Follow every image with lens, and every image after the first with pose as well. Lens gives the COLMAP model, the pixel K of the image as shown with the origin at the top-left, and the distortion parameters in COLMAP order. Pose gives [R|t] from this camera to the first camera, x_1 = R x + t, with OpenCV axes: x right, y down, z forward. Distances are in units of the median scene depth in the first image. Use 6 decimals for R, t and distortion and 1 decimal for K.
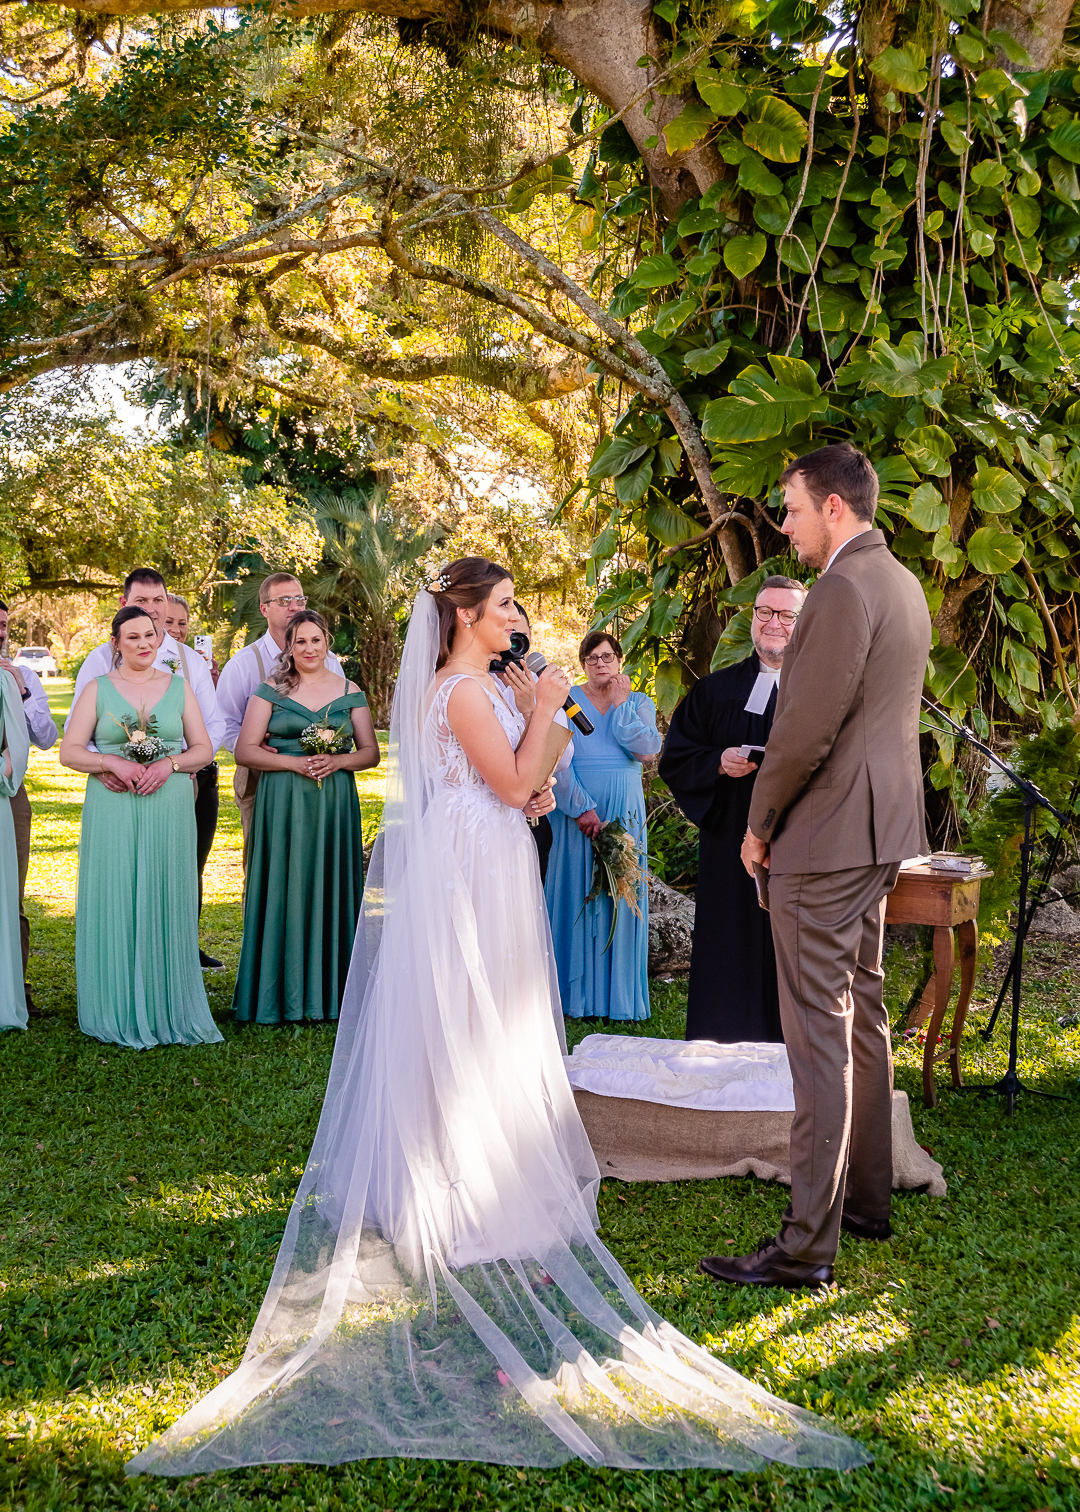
lens RADIAL K [[2041.2, 0, 540.0], [0, 2041.2, 756.0], [0, 0, 1]] dist [0.016781, -0.007415]
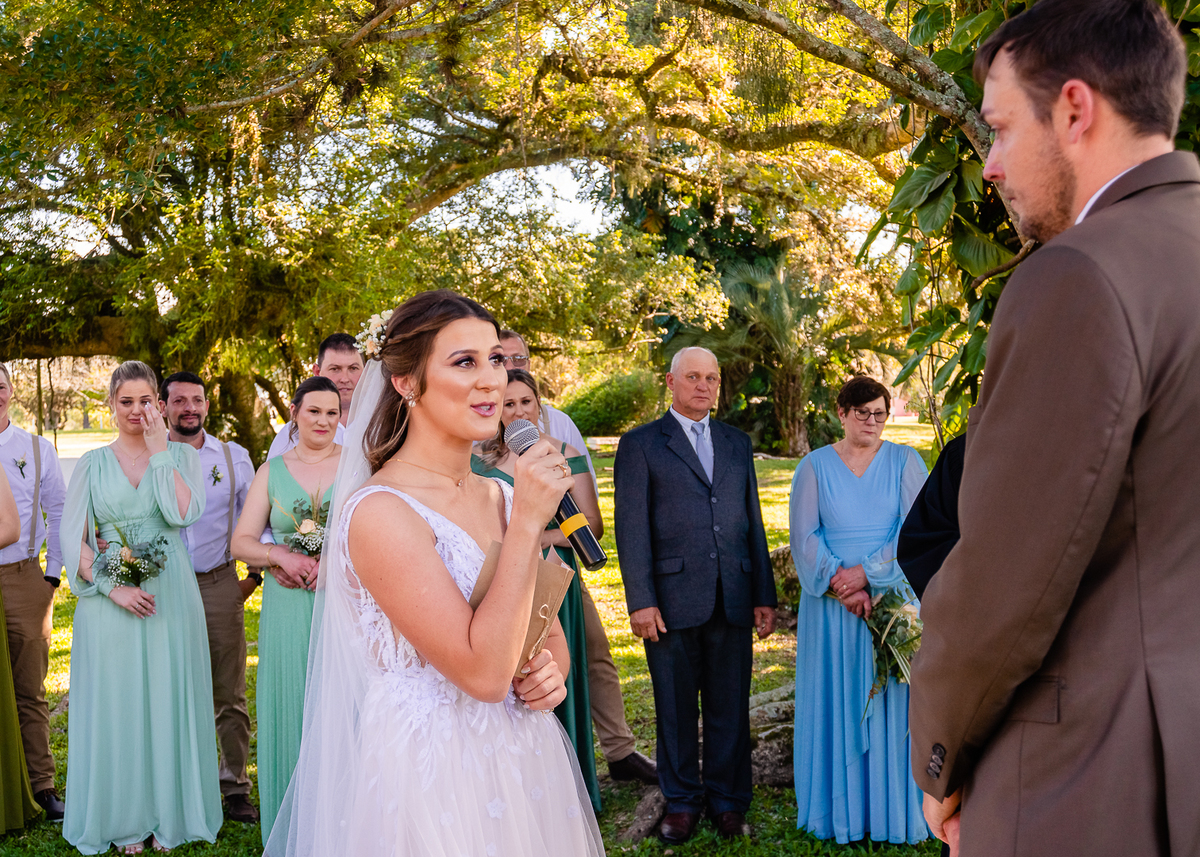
lens RADIAL K [[1396.5, 0, 599.7], [0, 1396.5, 389.2], [0, 0, 1]] dist [-0.001376, -0.013785]
pose [[0.960171, -0.045361, -0.275706, 0.050046], [0.032067, 0.998104, -0.052539, -0.017609], [0.277566, 0.041605, 0.959805, 0.248975]]
